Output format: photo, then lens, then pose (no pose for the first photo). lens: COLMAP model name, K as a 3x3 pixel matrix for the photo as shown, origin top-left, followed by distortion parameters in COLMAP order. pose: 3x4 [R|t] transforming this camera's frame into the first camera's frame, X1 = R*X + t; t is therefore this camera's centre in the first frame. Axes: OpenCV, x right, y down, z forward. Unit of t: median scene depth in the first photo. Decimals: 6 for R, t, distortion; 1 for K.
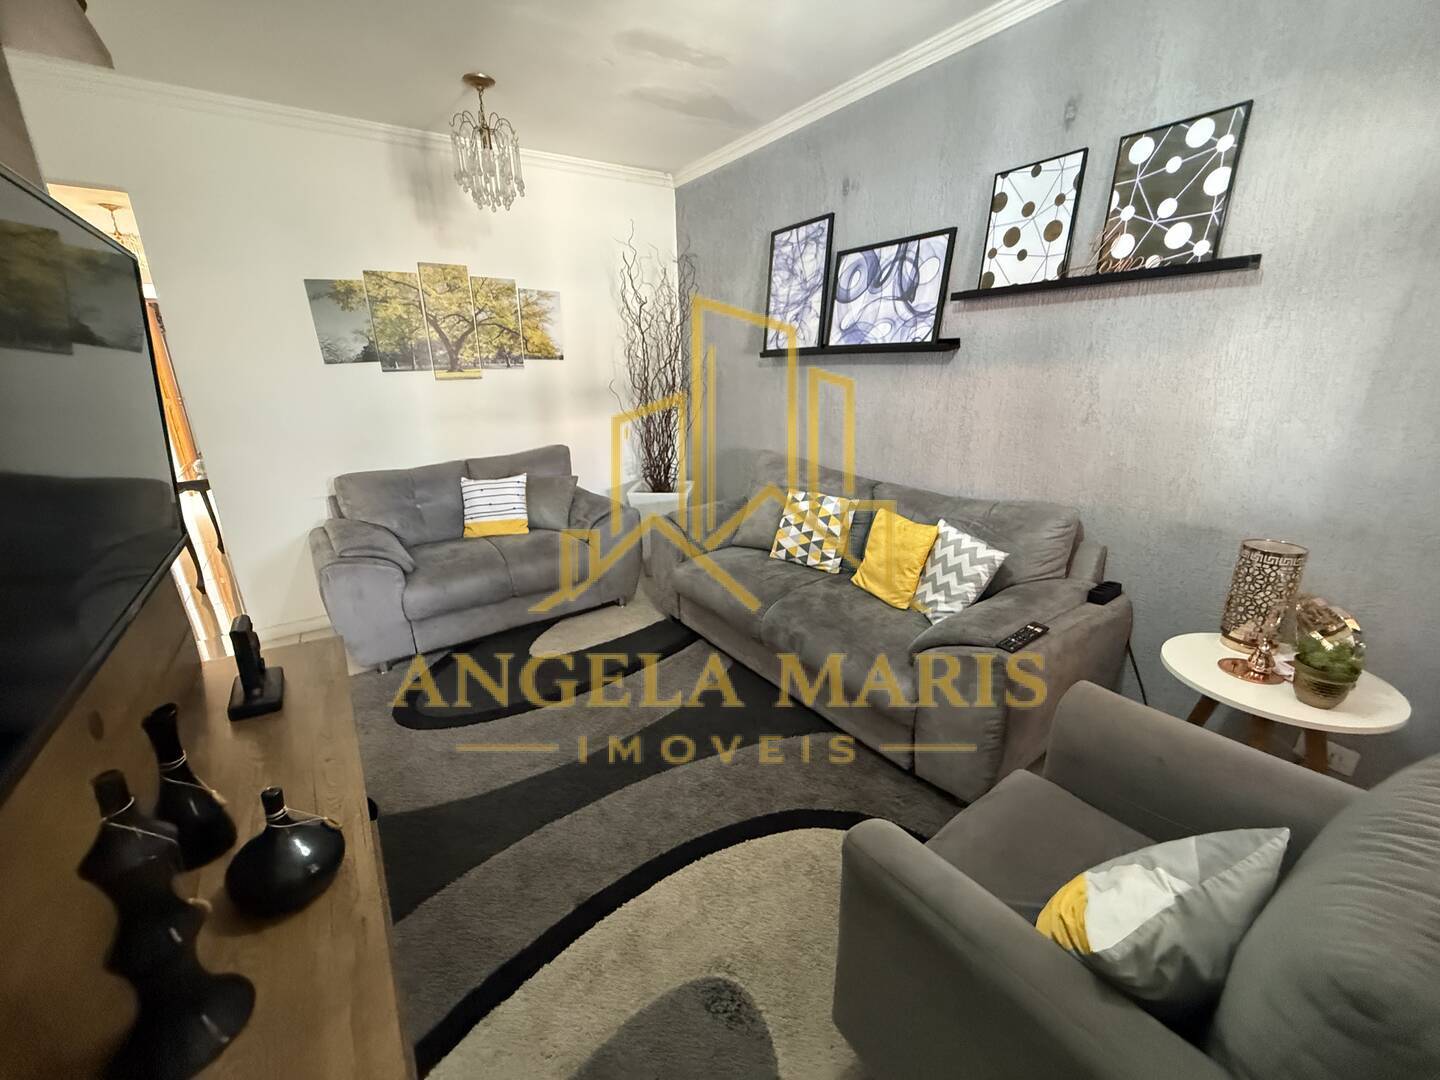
lens RADIAL K [[573.5, 0, 716.3], [0, 573.5, 540.3], [0, 0, 1]] dist [0.000280, 0.000021]
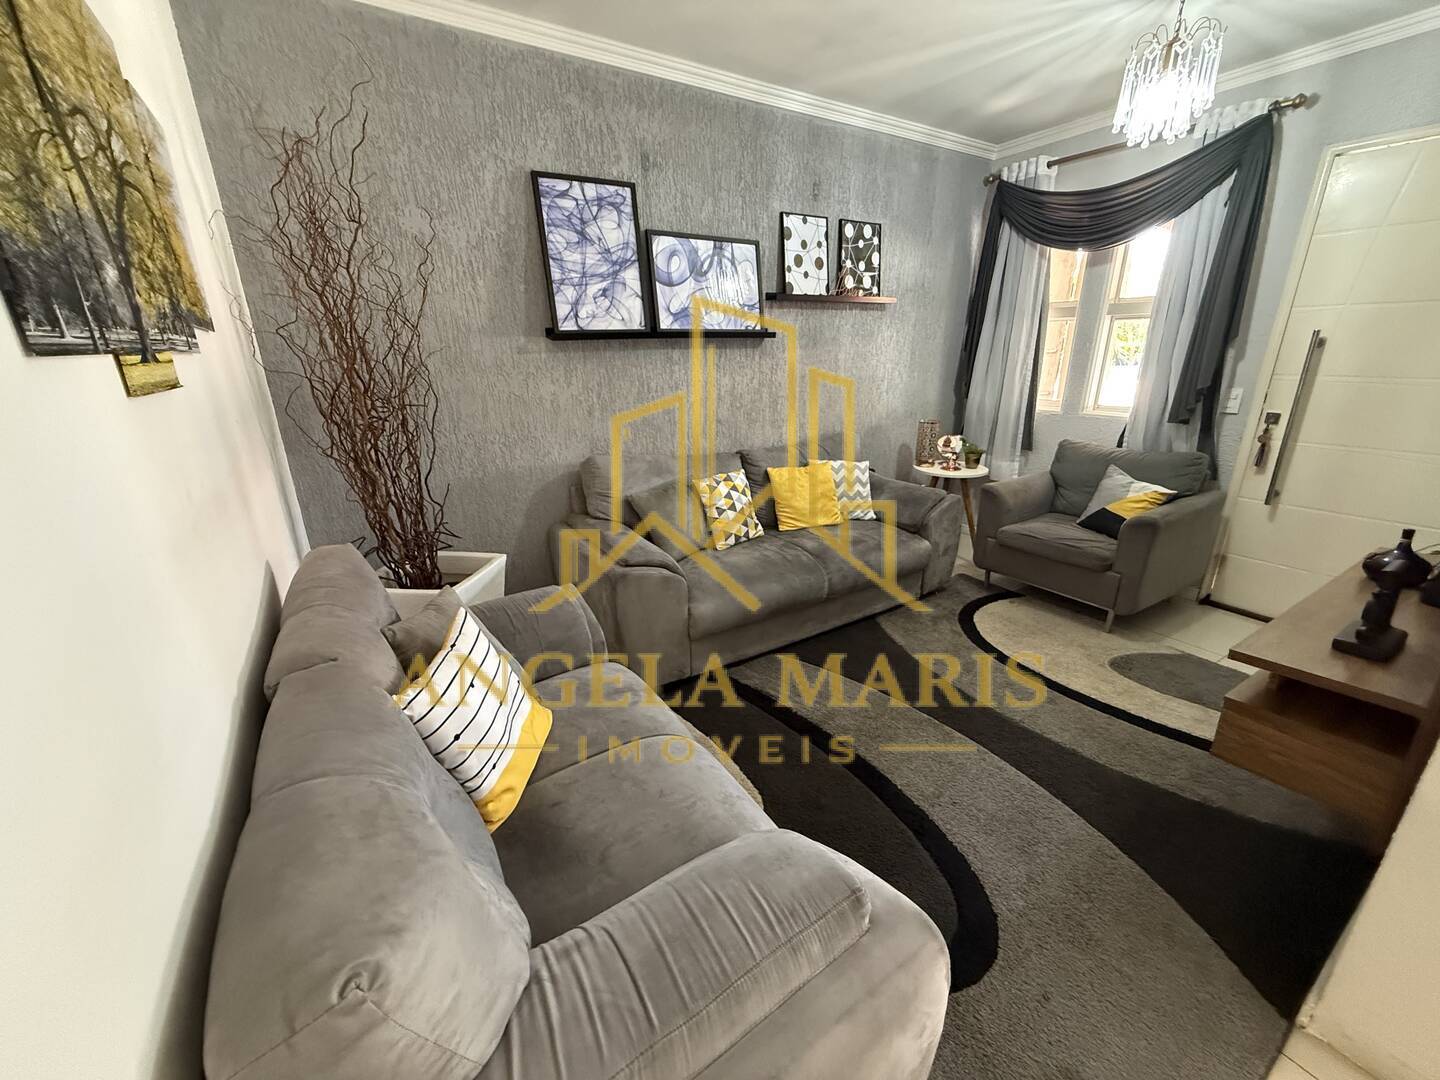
lens RADIAL K [[573.5, 0, 719.2], [0, 573.5, 535.1], [0, 0, 1]] dist [0.000280, 0.000021]
pose [[0.046092, -0.304187, 0.951497, -0.888202], [0.302021, 0.912174, 0.276986, -0.285380], [-0.952186, 0.274605, 0.133915, 0.954192]]
